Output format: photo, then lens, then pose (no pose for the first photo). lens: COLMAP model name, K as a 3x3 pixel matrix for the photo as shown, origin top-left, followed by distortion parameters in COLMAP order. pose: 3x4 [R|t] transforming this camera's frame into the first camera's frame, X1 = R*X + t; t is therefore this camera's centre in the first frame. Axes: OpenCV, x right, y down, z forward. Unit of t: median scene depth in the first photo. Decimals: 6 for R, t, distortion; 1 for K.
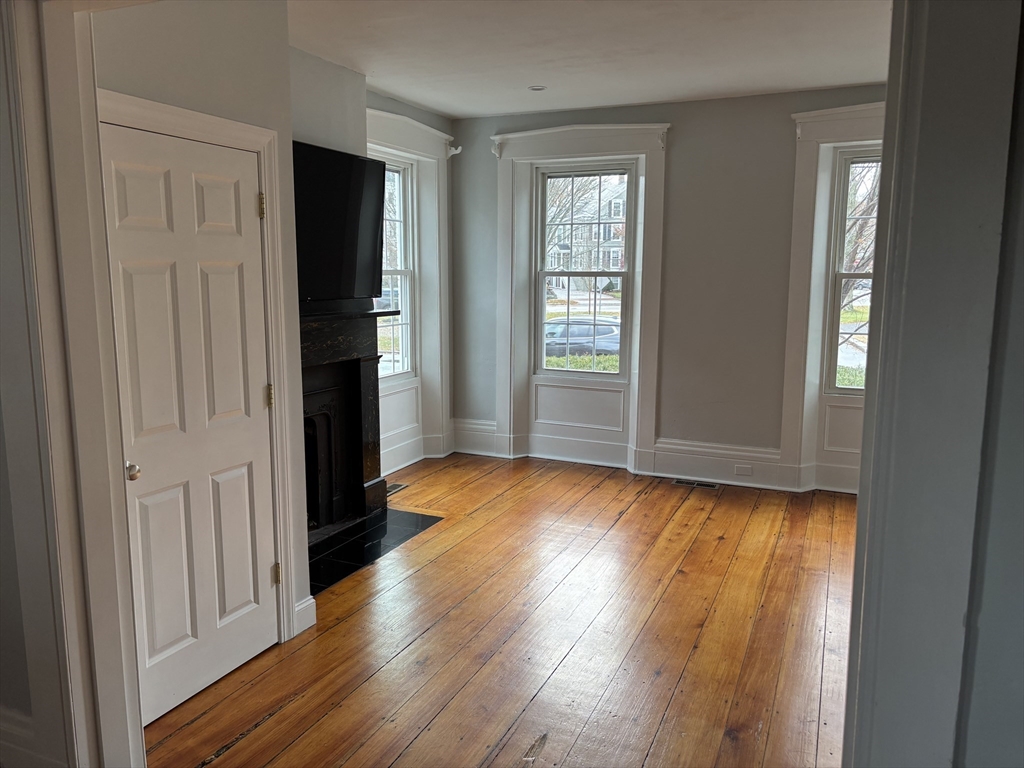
lens RADIAL K [[781.9, 0, 504.2], [0, 781.9, 380.5], [0, 0, 1]] dist [0.048167, -0.039724]
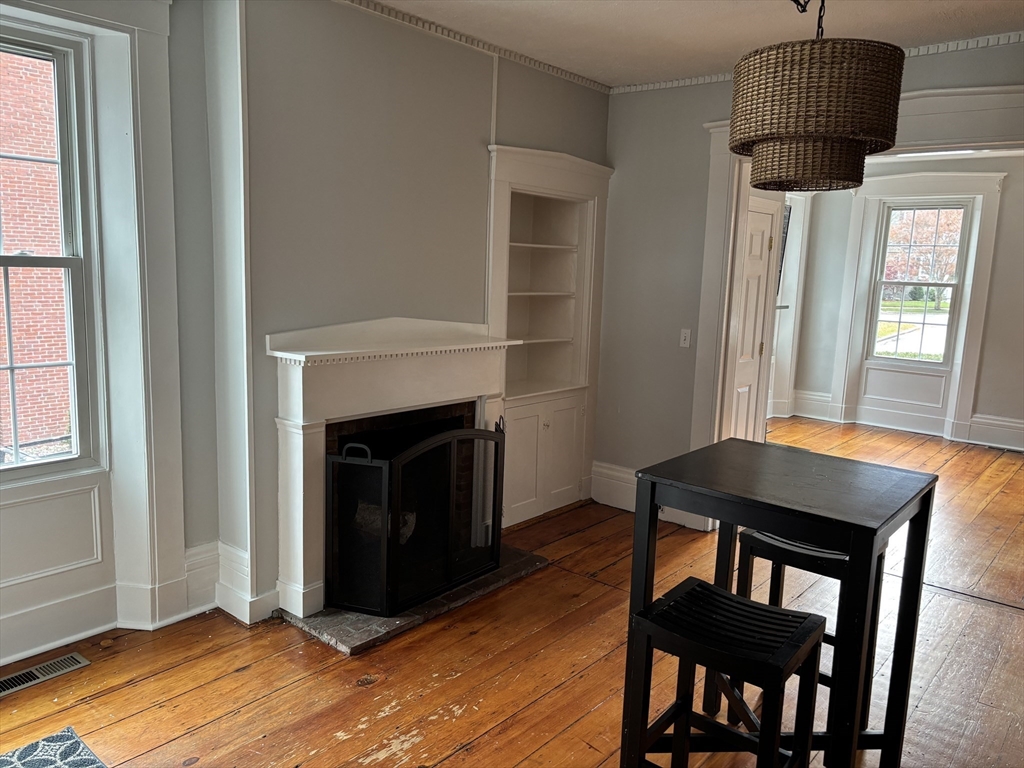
lens RADIAL K [[781.9, 0, 512.7], [0, 781.9, 386.7], [0, 0, 1]] dist [0.048167, -0.039724]
pose [[0.960301, 0.072617, -0.269347, -0.195676], [-0.070480, 0.997358, 0.017610, 0.062681], [0.269914, 0.002072, 0.962882, -0.485137]]
